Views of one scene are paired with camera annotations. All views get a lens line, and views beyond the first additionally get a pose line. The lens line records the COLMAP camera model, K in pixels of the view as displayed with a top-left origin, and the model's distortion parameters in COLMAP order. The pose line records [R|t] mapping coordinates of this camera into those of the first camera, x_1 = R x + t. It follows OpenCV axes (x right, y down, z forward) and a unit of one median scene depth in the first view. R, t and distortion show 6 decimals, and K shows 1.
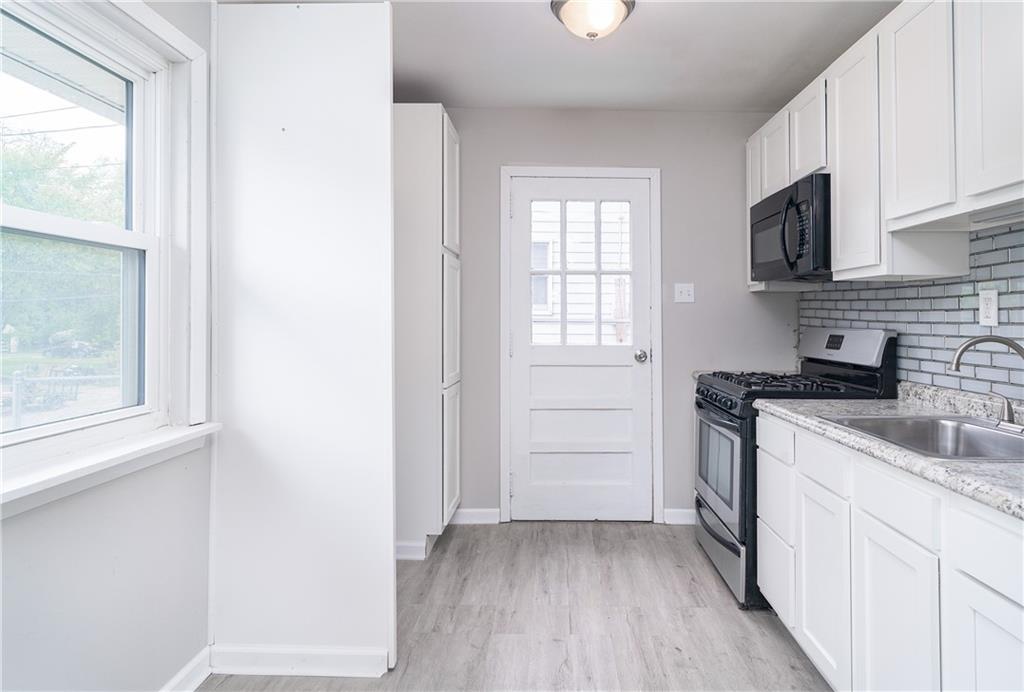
lens RADIAL K [[566.4, 0, 558.6], [0, 566.4, 308.3], [0, 0, 1]] dist [0.000766, 0.000304]
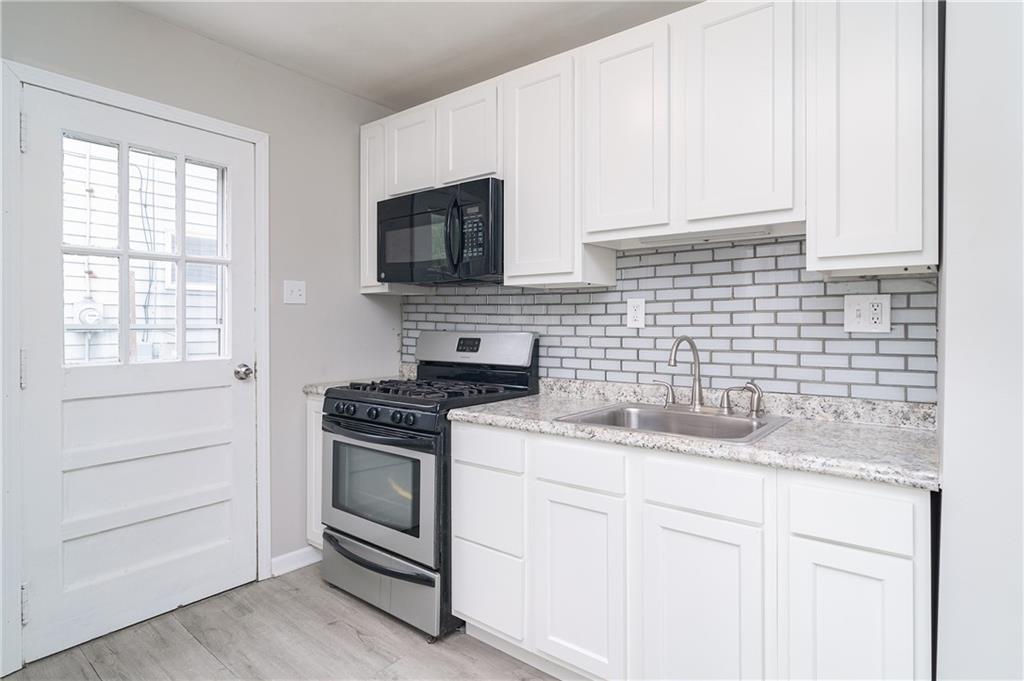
lens RADIAL K [[542.3, 0, 484.0], [0, 542.3, 321.5], [0, 0, 1]] dist [-0.000475, 0.000833]
pose [[0.650844, -0.004207, 0.759200, -0.253857], [-0.008652, 0.999879, 0.012958, 0.003694], [-0.759162, -0.015002, 0.650728, 0.342345]]
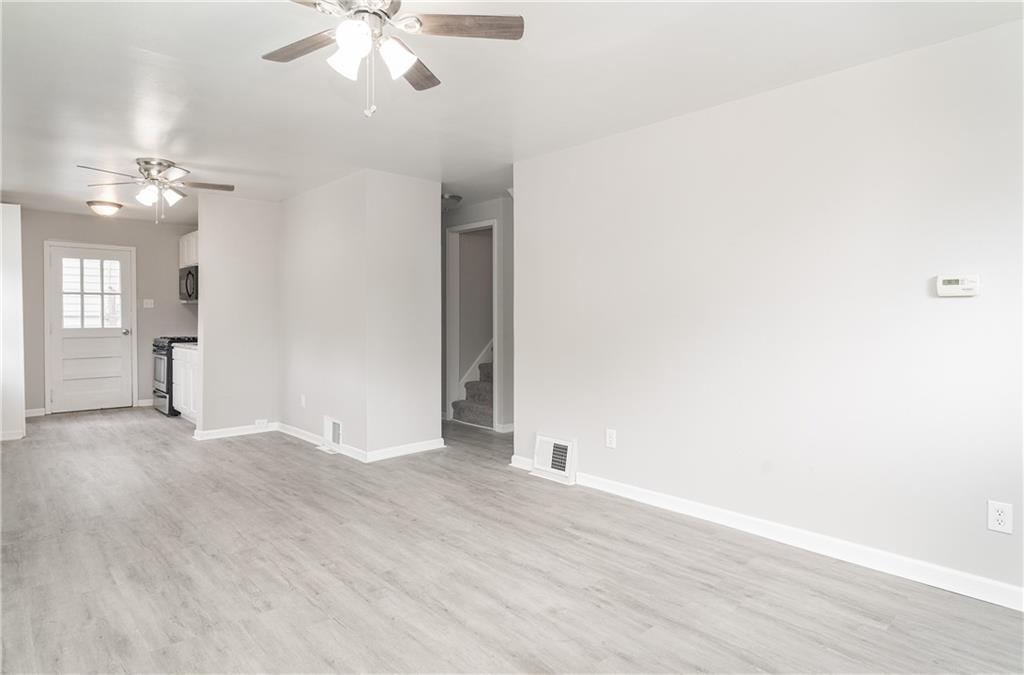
lens RADIAL K [[583.4, 0, 508.9], [0, 583.4, 317.3], [0, 0, 1]] dist [-0.003185, -0.000534]
pose [[0.752033, -0.003759, 0.659115, -0.285624], [-0.011230, 0.999766, 0.018515, -0.040682], [-0.659030, -0.021326, 0.751814, -2.111165]]
